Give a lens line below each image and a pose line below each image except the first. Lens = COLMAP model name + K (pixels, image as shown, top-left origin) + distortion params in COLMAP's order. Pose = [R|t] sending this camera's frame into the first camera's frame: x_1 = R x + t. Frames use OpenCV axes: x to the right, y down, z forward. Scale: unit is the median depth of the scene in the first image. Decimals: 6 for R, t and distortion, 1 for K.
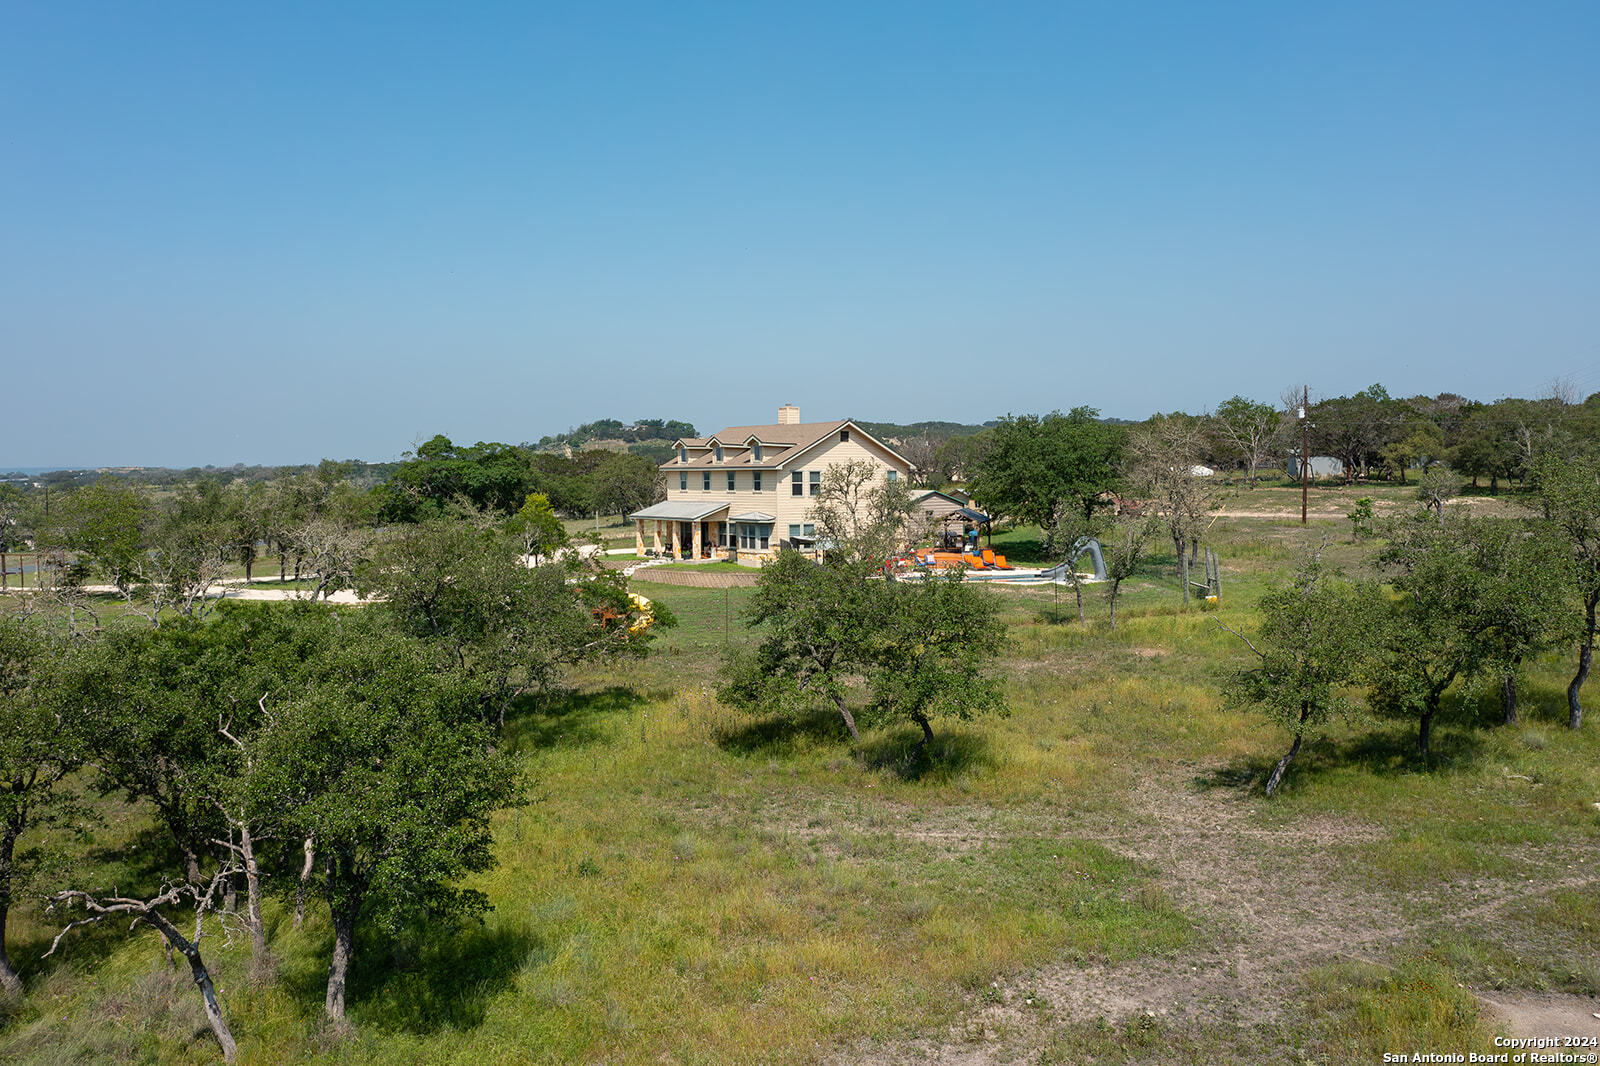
lens RADIAL K [[1276.0, 0, 800.0], [0, 1276.0, 533.0], [0, 0, 1]] dist [-0.014612, 0.002500]
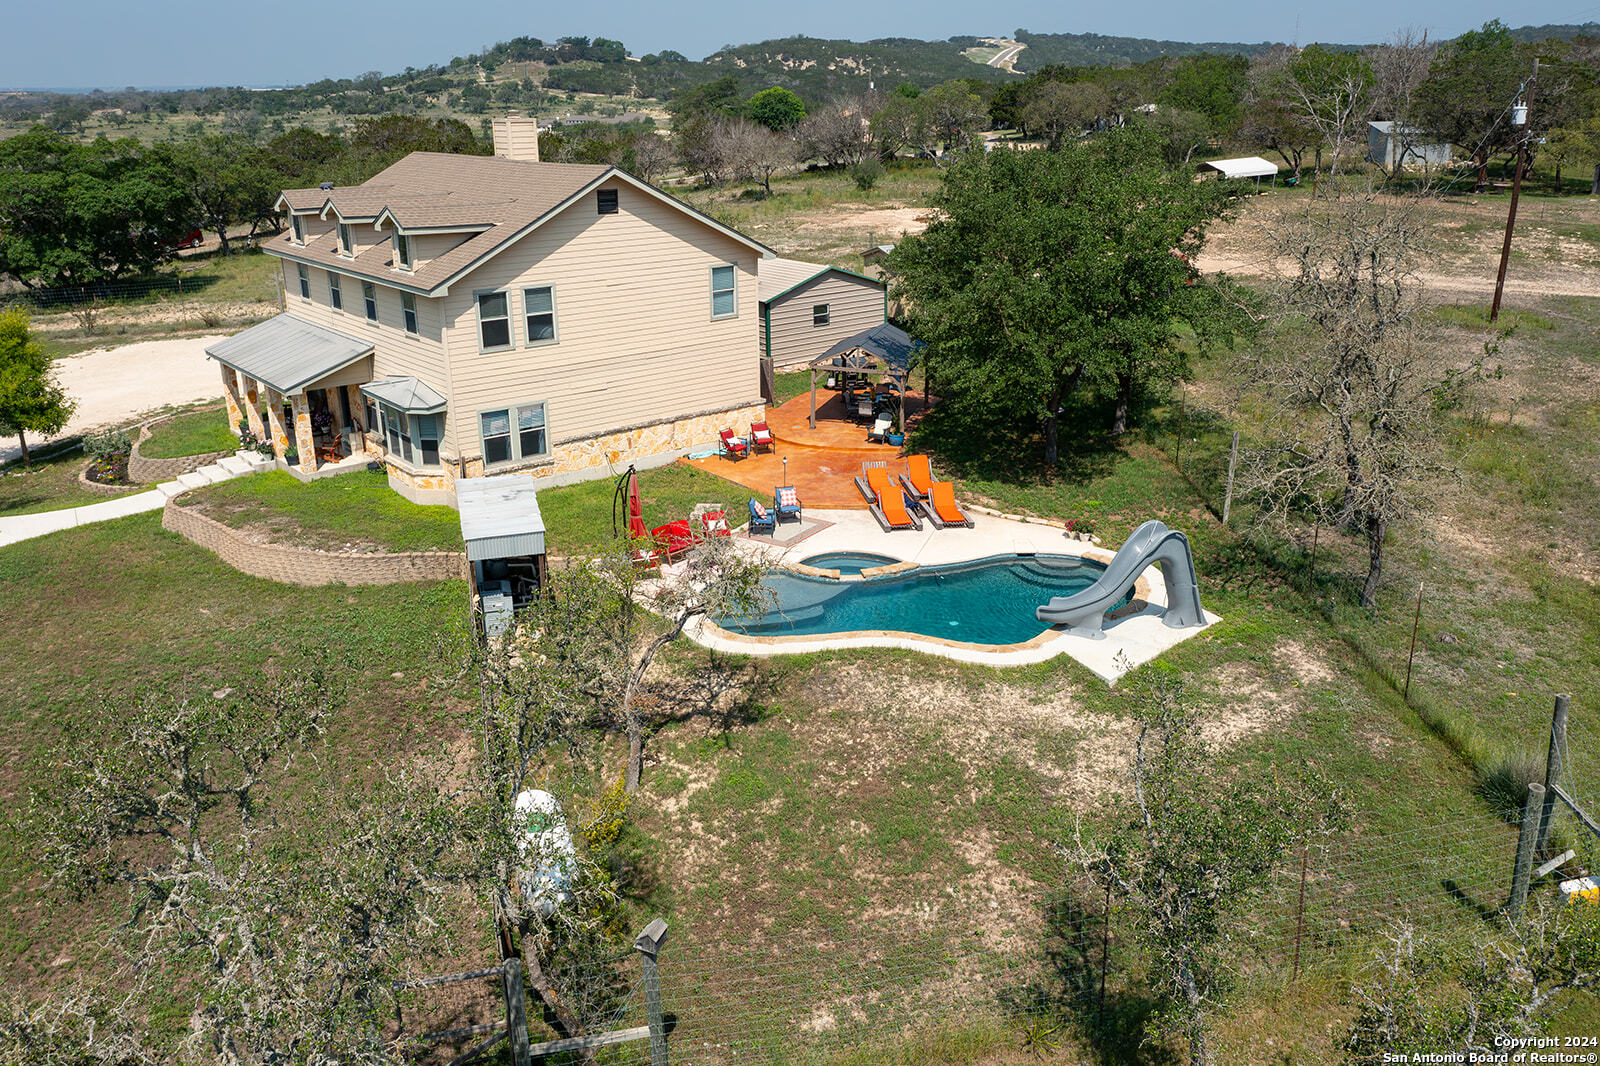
lens RADIAL K [[1276.0, 0, 800.0], [0, 1276.0, 533.0], [0, 0, 1]] dist [-0.014612, 0.002500]
pose [[0.999449, -0.011227, 0.031234, 0.084608], [0.001925, 0.959079, 0.283132, -0.088031], [-0.033134, -0.282916, 0.958572, 0.516909]]
